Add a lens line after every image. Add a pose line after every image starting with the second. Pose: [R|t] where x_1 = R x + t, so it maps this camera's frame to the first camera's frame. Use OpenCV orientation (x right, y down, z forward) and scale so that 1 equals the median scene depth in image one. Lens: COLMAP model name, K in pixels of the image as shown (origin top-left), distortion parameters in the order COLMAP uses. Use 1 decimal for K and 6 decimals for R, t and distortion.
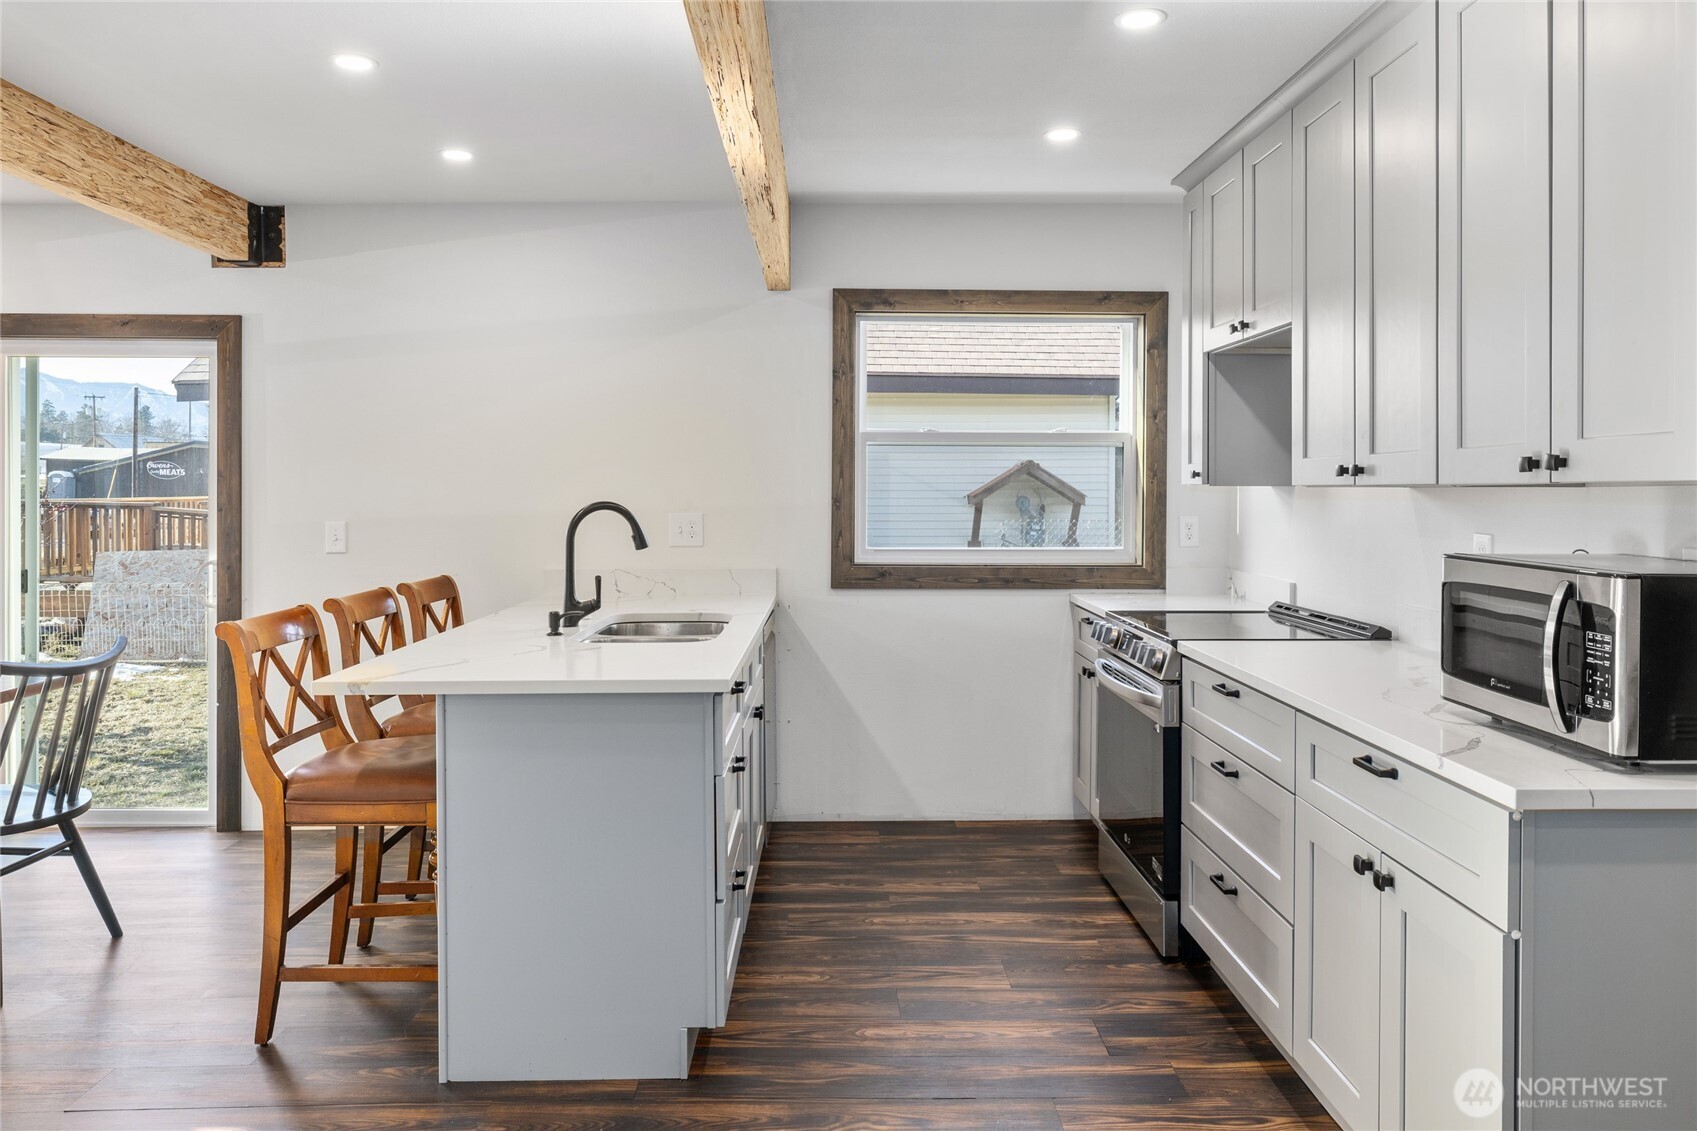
lens RADIAL K [[1155.4, 0, 855.4], [0, 1155.4, 492.4], [0, 0, 1]] dist [0.000111, -0.001959]
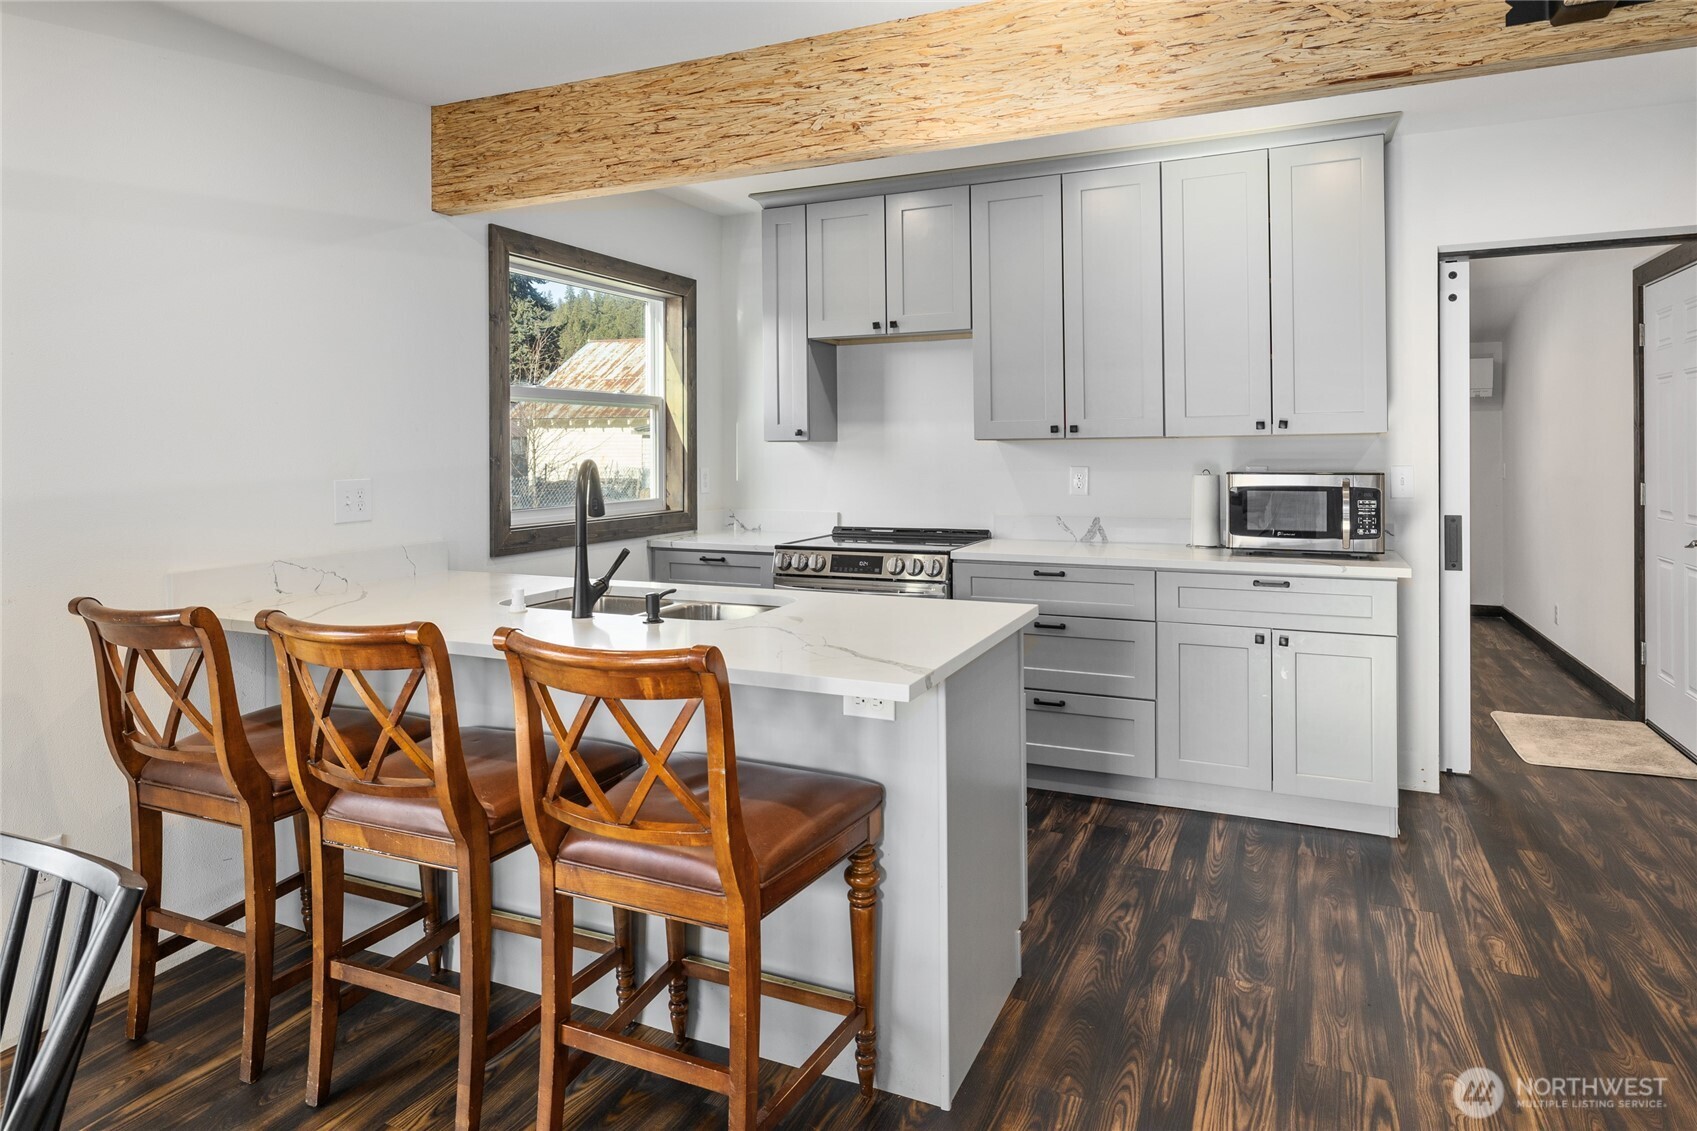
lens RADIAL K [[1013.3, 0, 848.6], [0, 1013.3, 451.8], [0, 0, 1]] dist [0.007155, 0.000918]
pose [[0.432282, -0.008928, 0.901694, -0.809963], [0.014016, 0.999897, 0.003181, 0.003092], [-0.901630, 0.011263, 0.432363, 0.541799]]
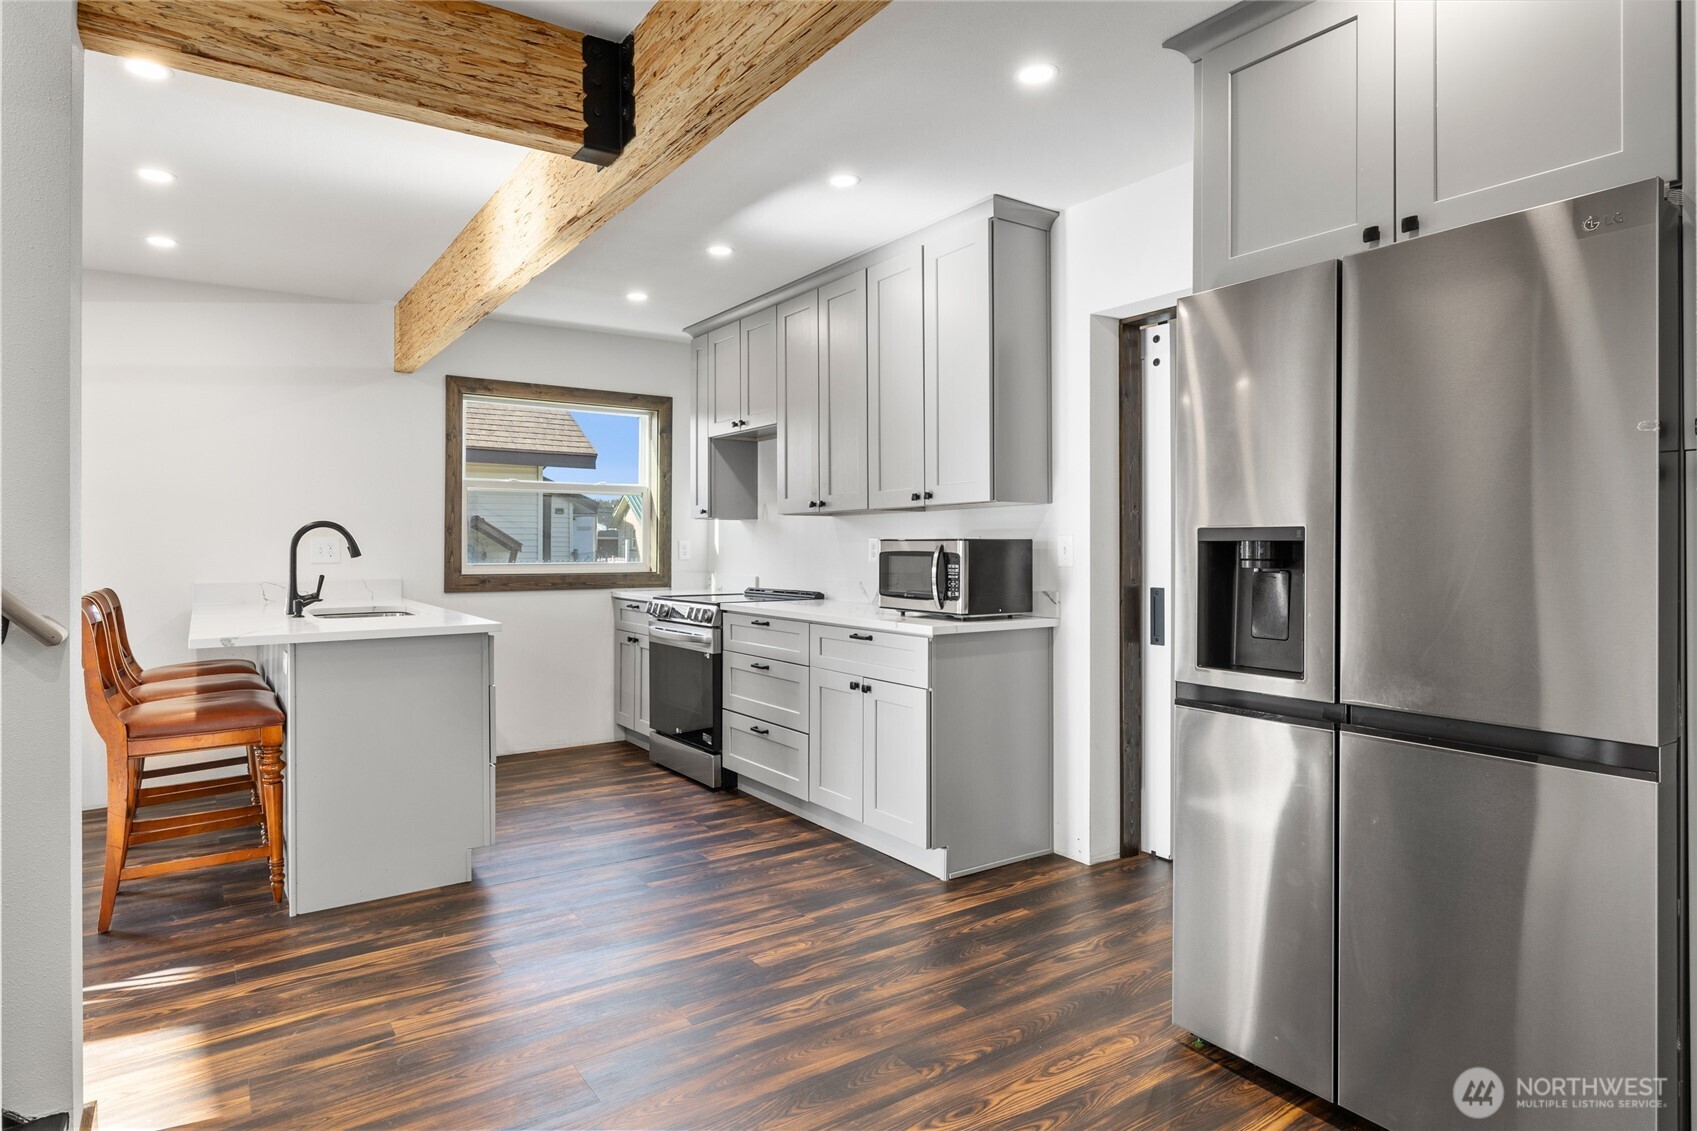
lens RADIAL K [[940.6, 0, 839.9], [0, 940.6, 542.9], [0, 0, 1]] dist [-0.002923, -0.000305]
pose [[0.837323, -0.000936, 0.546708, -0.316924], [0.005556, 0.999961, -0.006796, 0.045533], [-0.546680, 0.008728, 0.837296, -0.257470]]
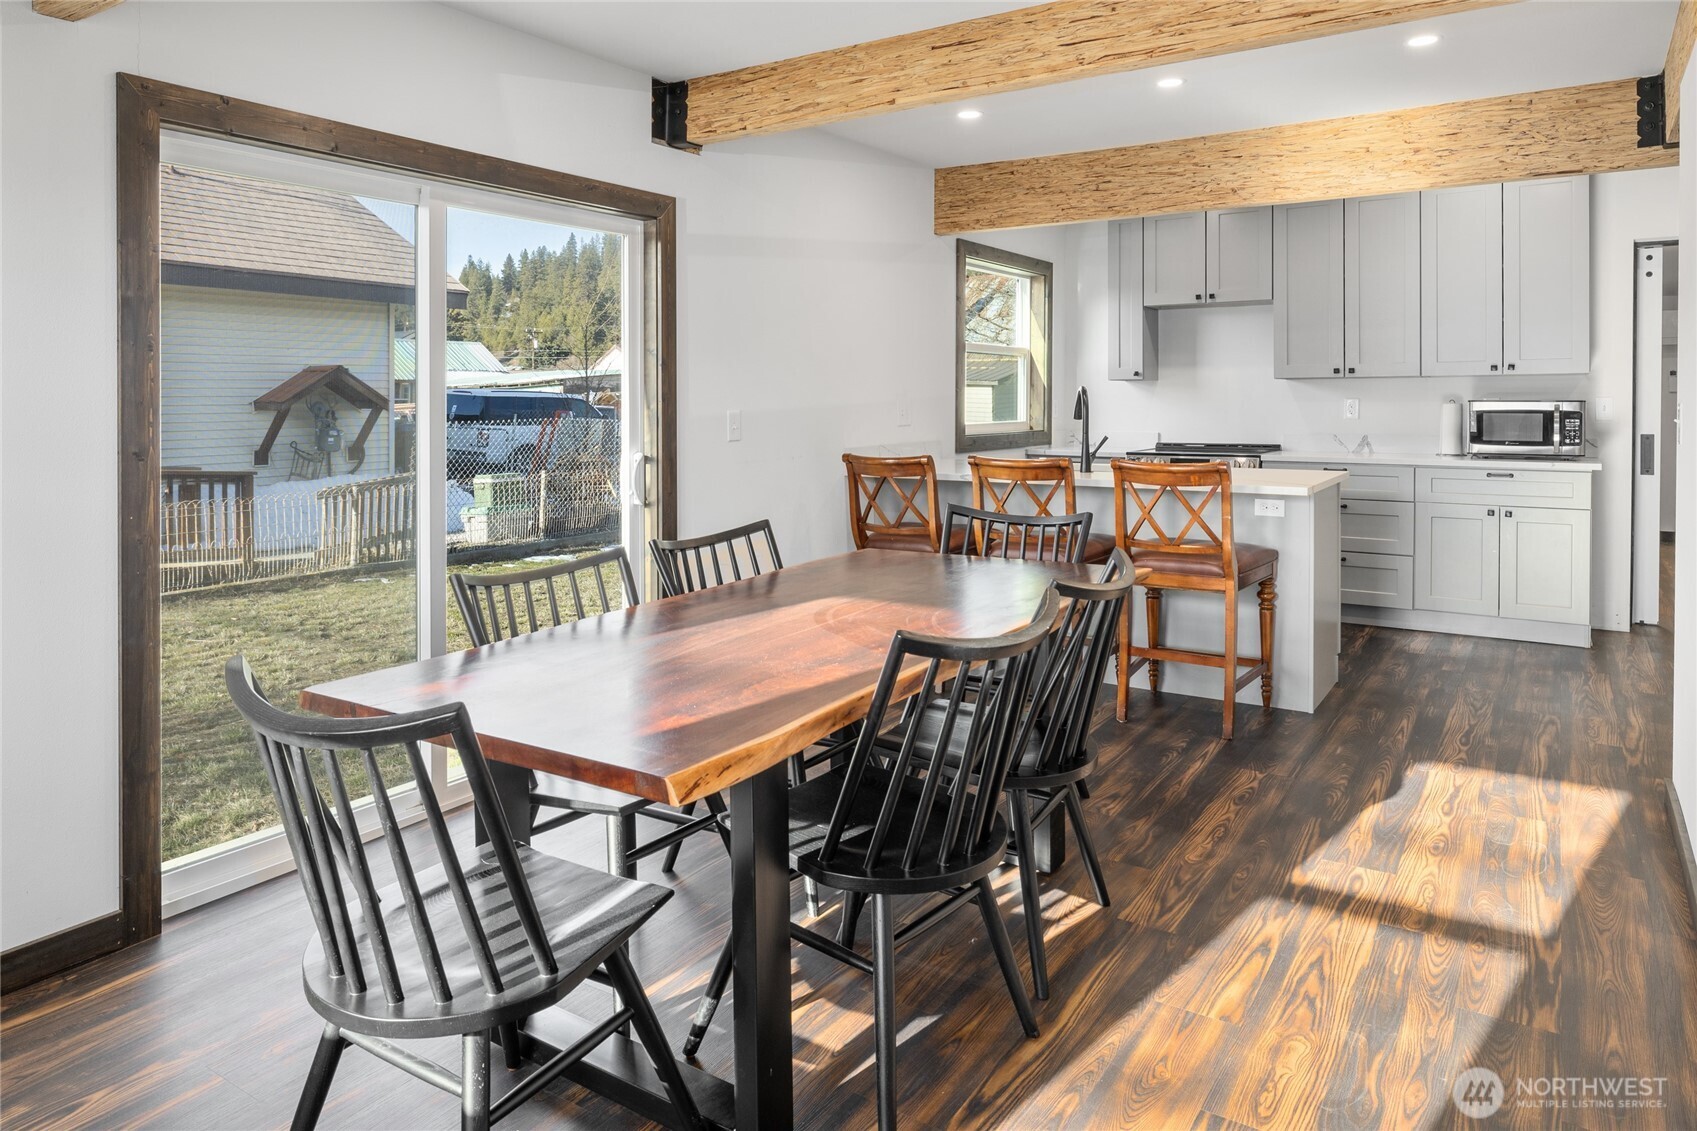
lens RADIAL K [[1092.9, 0, 837.4], [0, 1092.9, 414.2], [0, 0, 1]] dist [0.003303, -0.001039]
pose [[0.573516, -0.016974, 0.819019, -1.581629], [0.009641, 0.999856, 0.013971, 0.022117], [-0.819138, -0.000117, 0.573597, 0.476775]]
